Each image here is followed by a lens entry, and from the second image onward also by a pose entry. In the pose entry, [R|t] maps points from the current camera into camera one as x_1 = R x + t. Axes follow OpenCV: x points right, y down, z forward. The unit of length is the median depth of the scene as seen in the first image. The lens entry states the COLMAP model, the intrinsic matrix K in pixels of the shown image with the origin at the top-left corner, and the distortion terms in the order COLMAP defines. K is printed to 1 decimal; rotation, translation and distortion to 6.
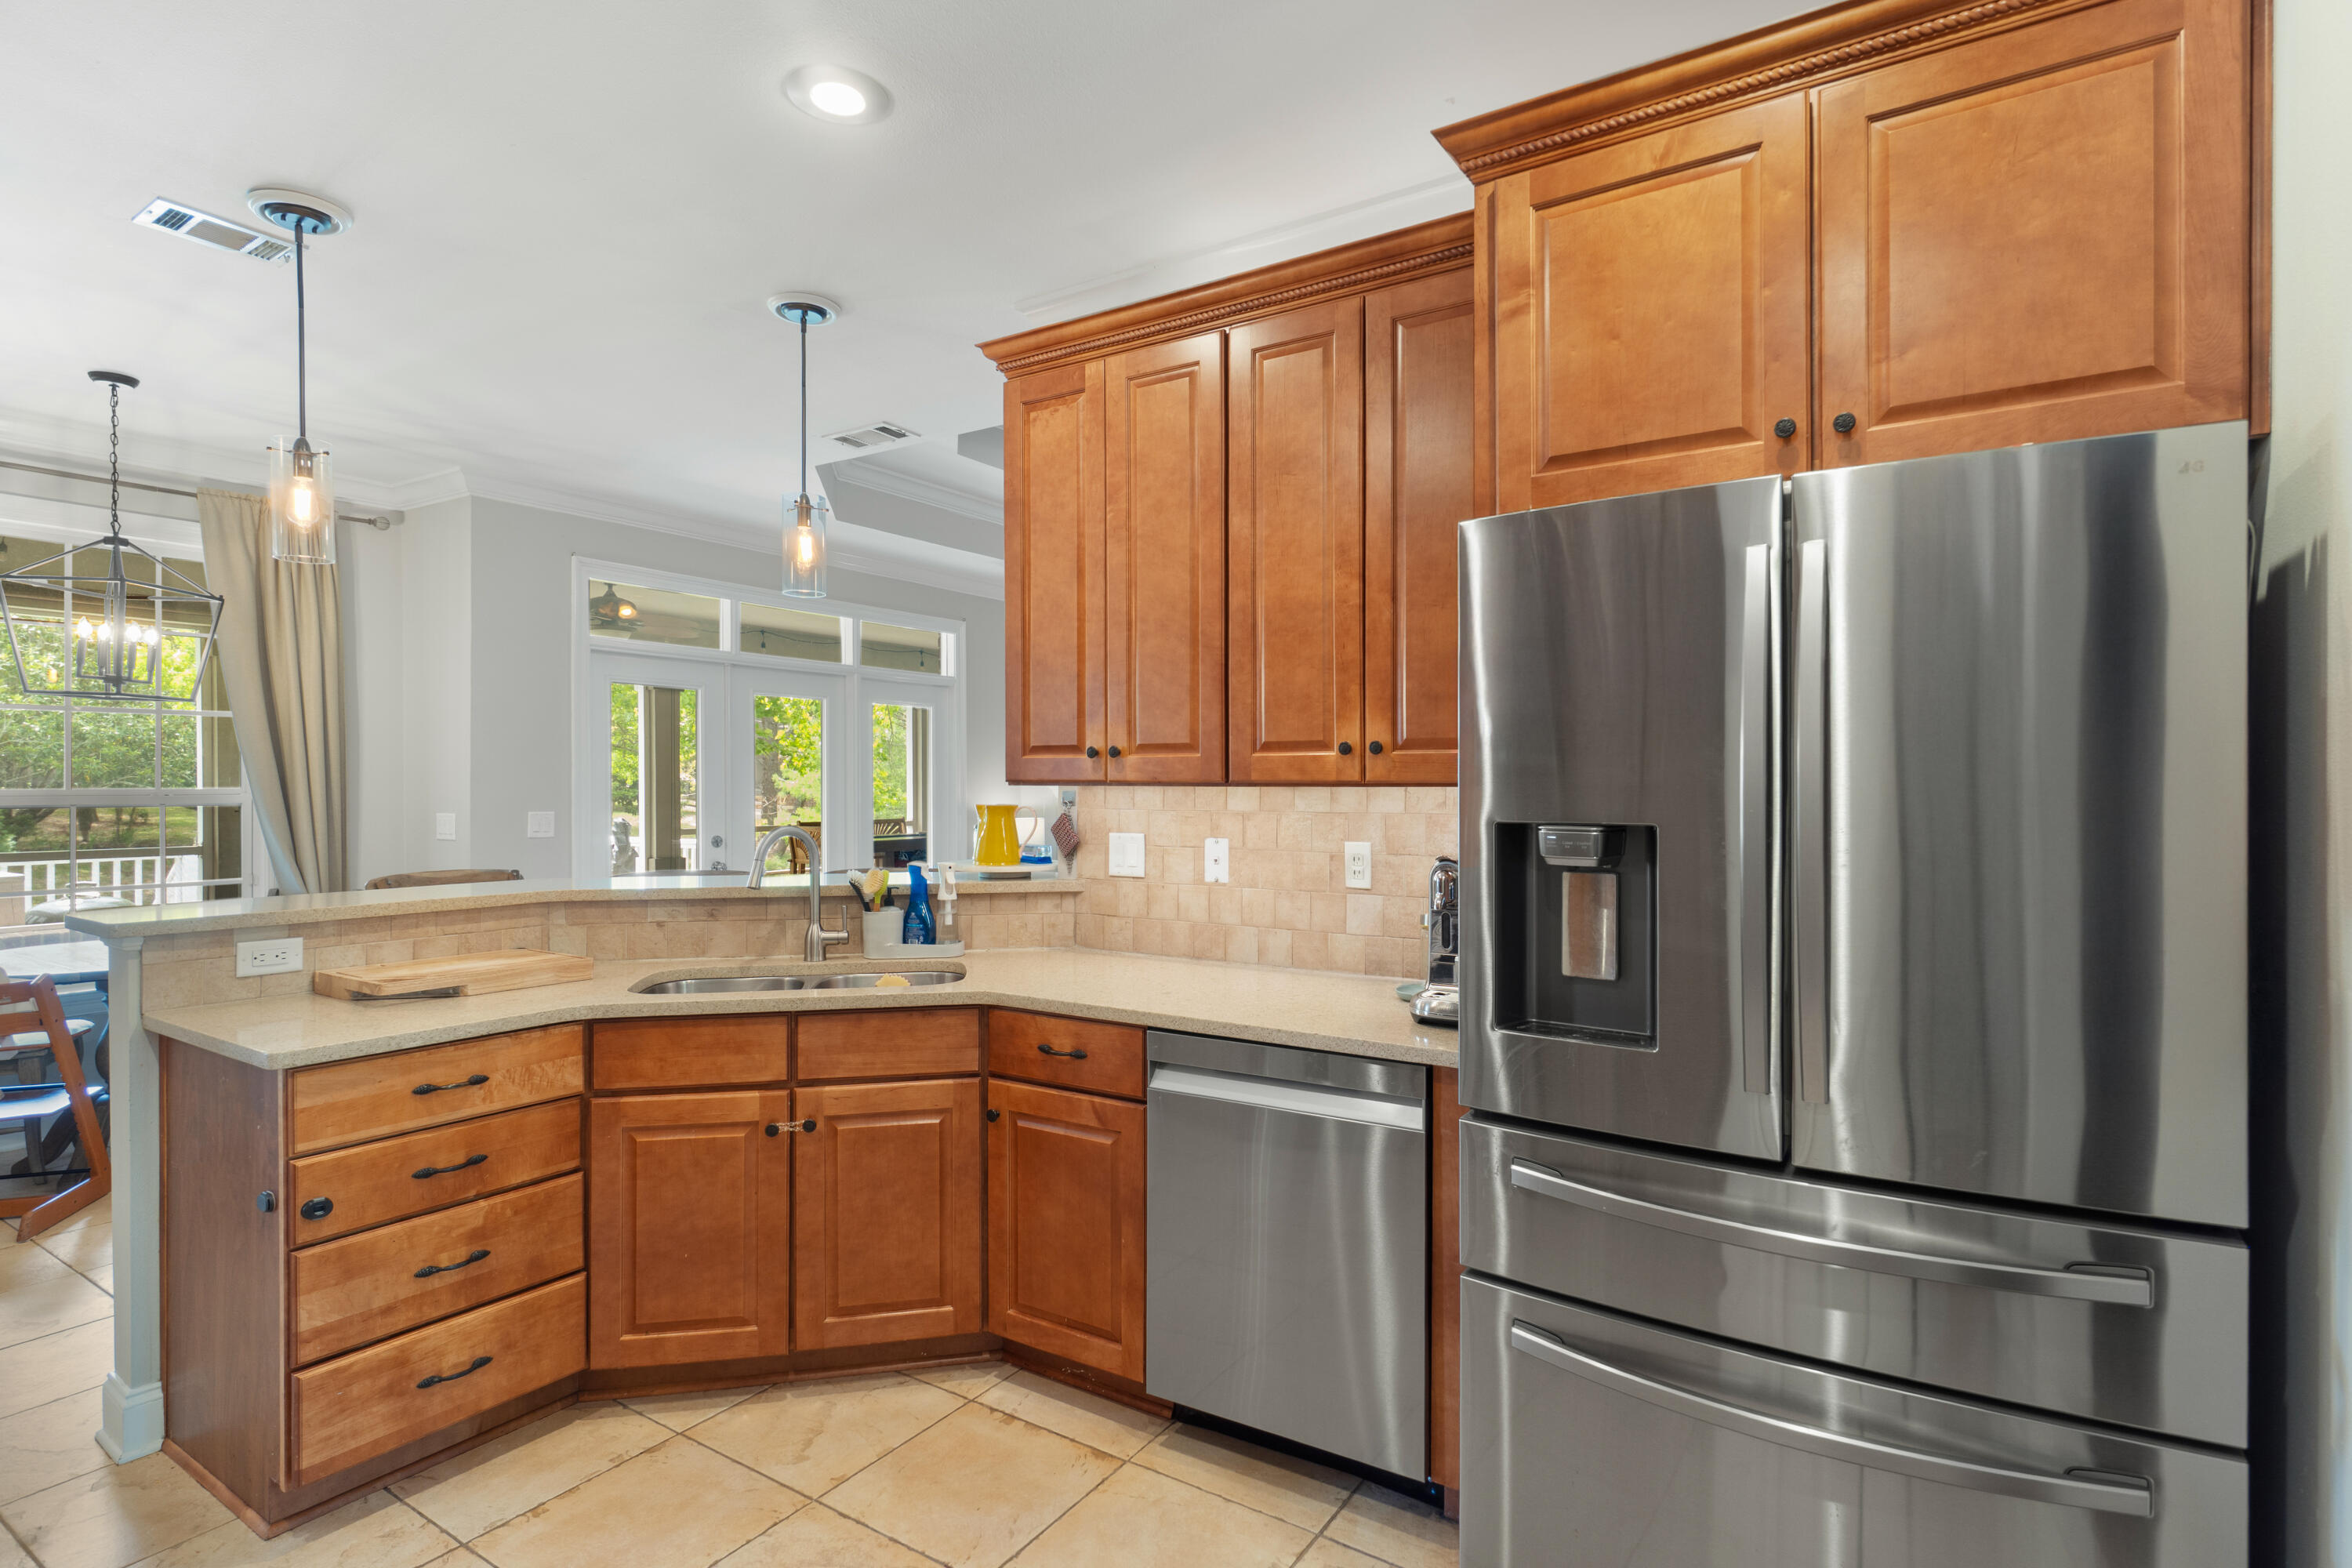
lens RADIAL K [[1169.9, 0, 1176.0], [0, 1169.9, 784.0], [0, 0, 1]] dist [-0.000408, -0.000119]
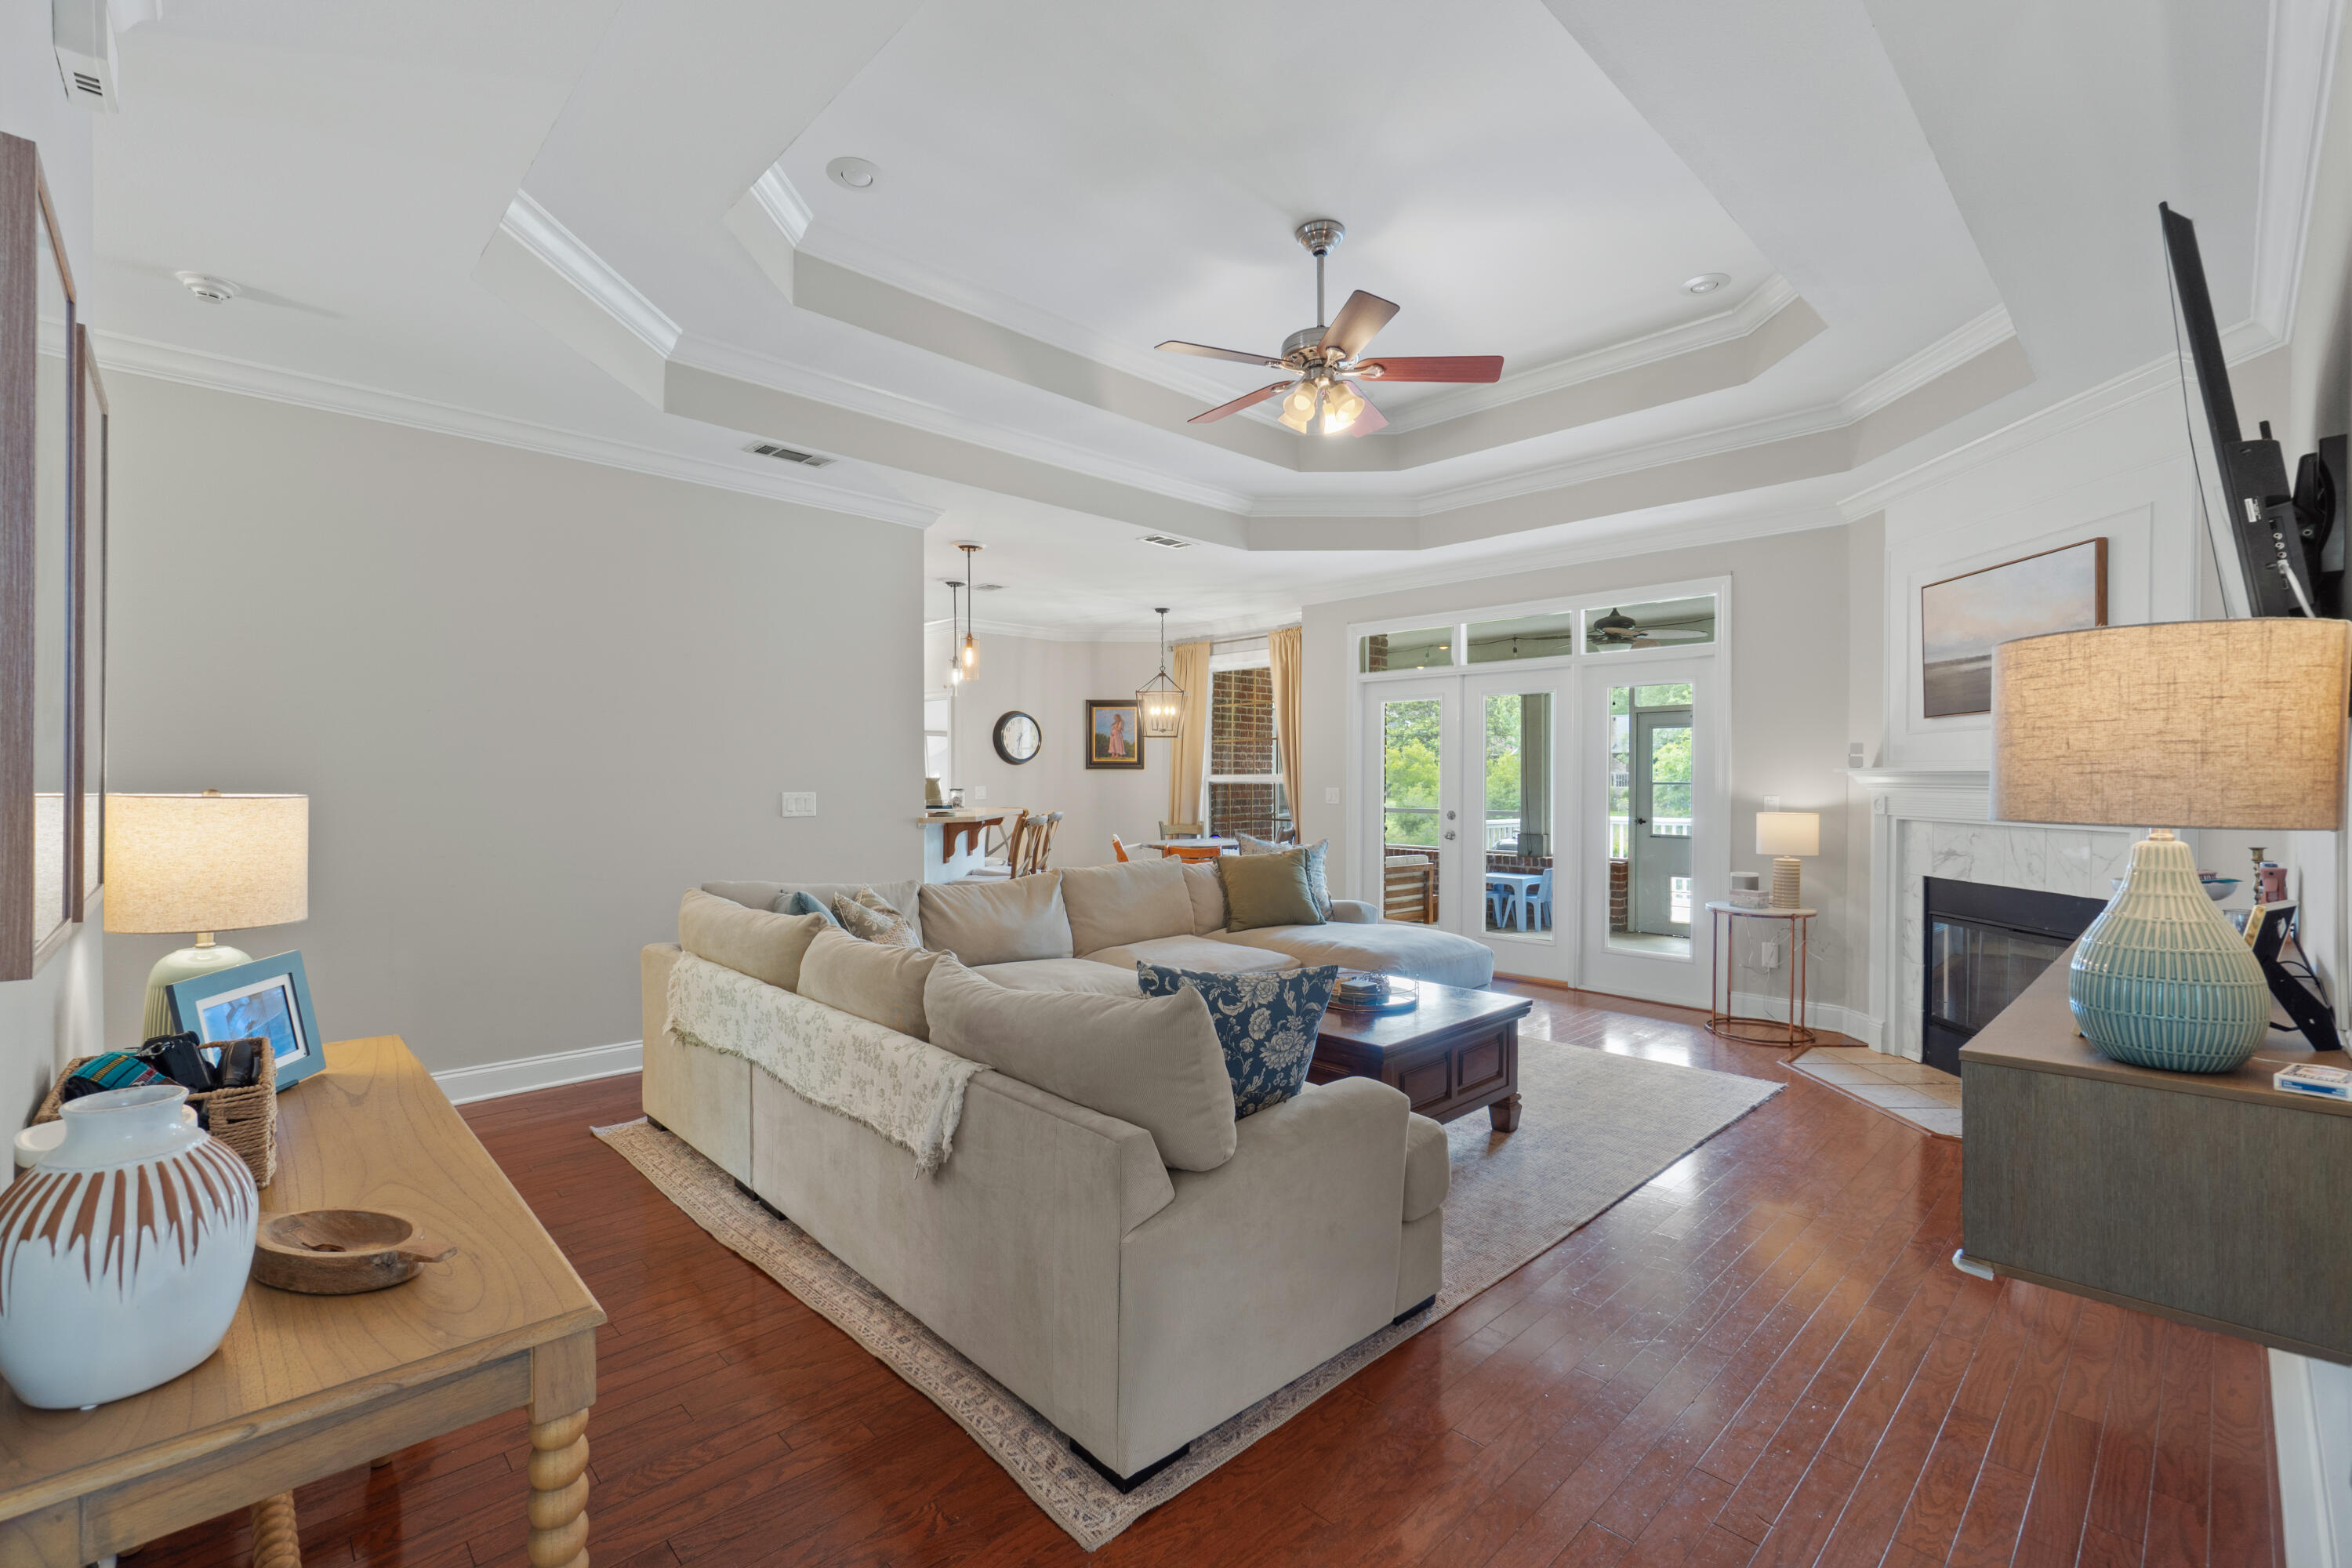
lens RADIAL K [[1018.1, 0, 1187.6], [0, 1018.1, 783.2], [0, 0, 1]] dist [0.002191, 0.000146]
pose [[-0.215538, -0.011081, -0.976433, 0.726669], [-0.006607, 0.999929, -0.009889, 0.025490], [0.976473, 0.004320, -0.215596, 0.918478]]
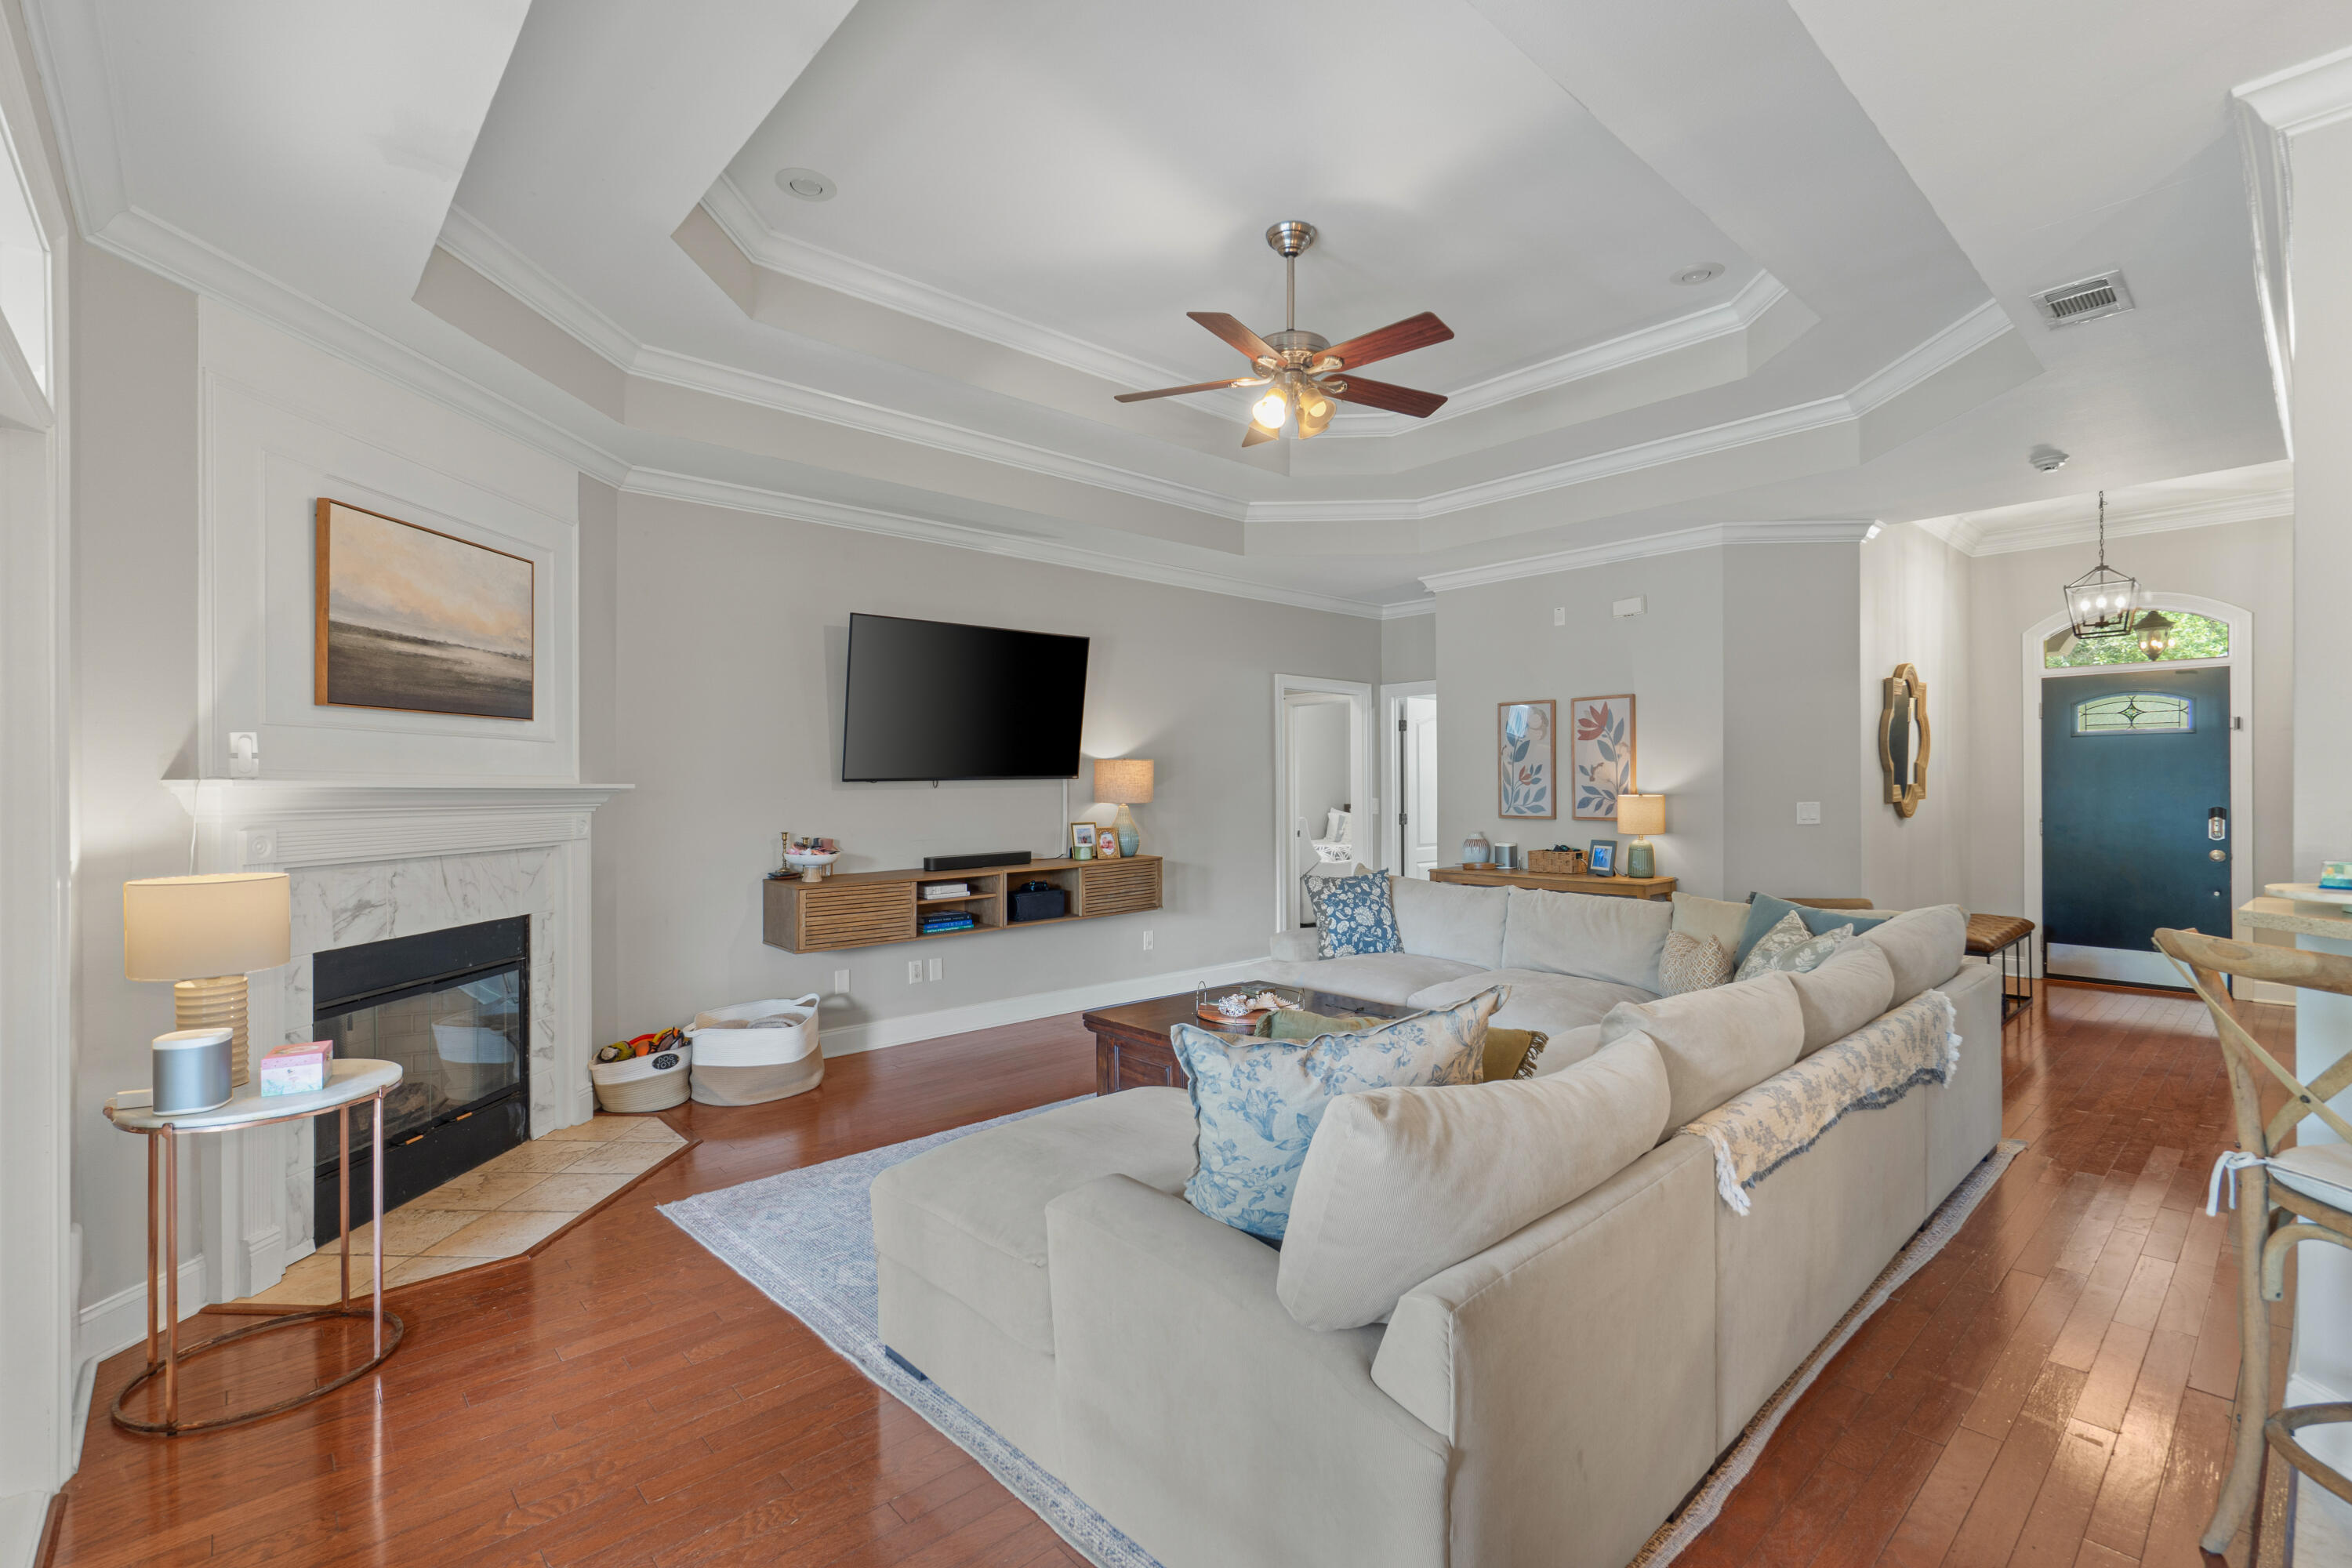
lens RADIAL K [[1045.5, 0, 1186.0], [0, 1045.5, 786.3], [0, 0, 1]] dist [0.002107, -0.000356]
pose [[0.243397, -0.014509, 0.969818, -0.434208], [0.007924, 0.999884, 0.012970, 0.003289], [-0.969894, 0.004528, 0.243484, 0.782607]]
